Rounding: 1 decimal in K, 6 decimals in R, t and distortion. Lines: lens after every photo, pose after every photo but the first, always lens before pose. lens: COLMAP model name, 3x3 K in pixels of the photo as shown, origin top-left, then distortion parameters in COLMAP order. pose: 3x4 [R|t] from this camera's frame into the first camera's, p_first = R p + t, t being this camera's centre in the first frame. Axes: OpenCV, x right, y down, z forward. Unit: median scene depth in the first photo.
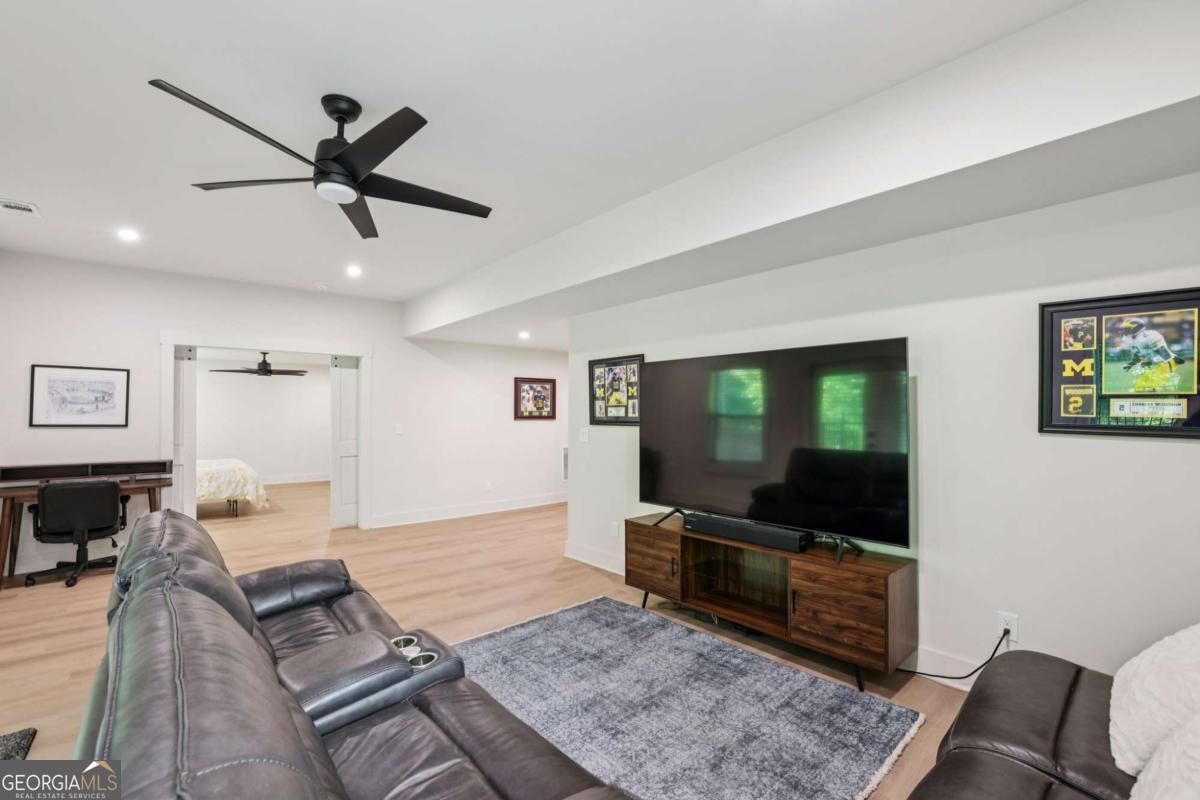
lens RADIAL K [[515.0, 0, 600.0], [0, 515.0, 400.0], [0, 0, 1]] dist [0.000439, 0.000054]
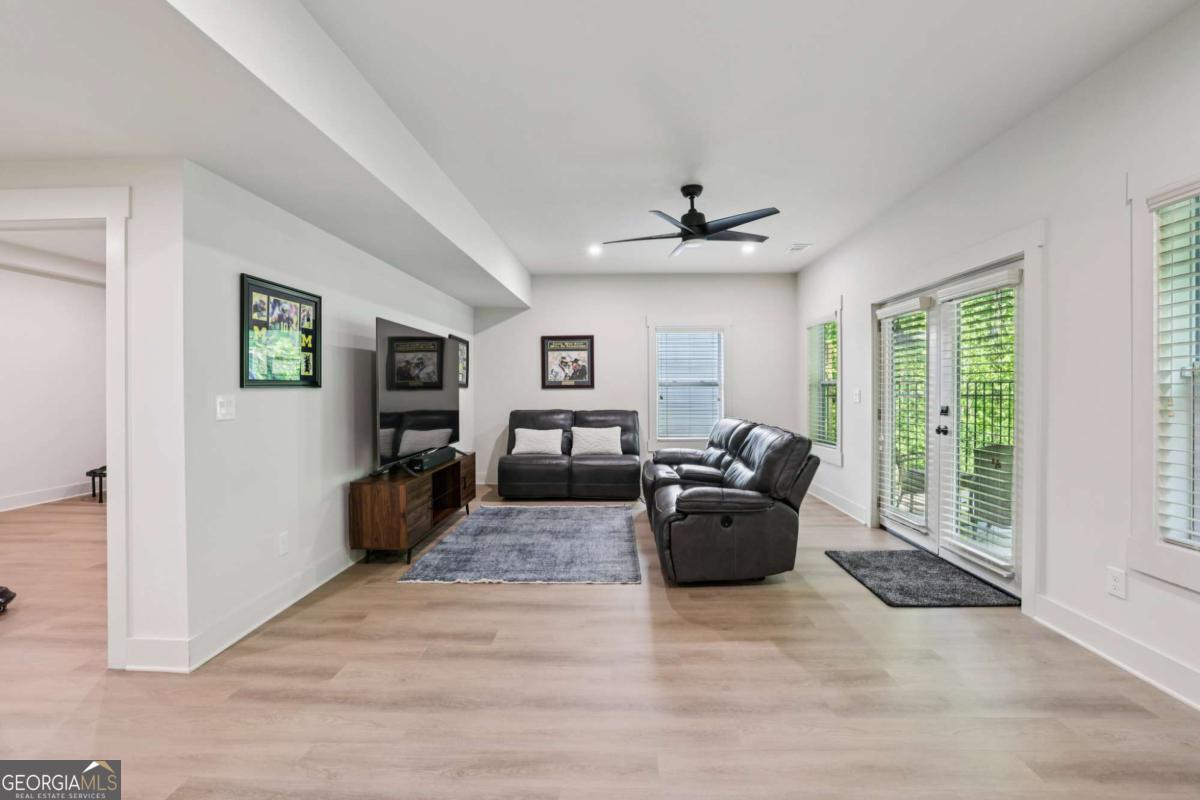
lens RADIAL K [[515.0, 0, 600.0], [0, 515.0, 400.0], [0, 0, 1]] dist [0.000439, 0.000054]
pose [[-0.715550, -0.040119, 0.697408, -0.884038], [-0.037800, 0.999110, 0.018691, 0.043574], [-0.697538, -0.012988, -0.716430, 1.459886]]
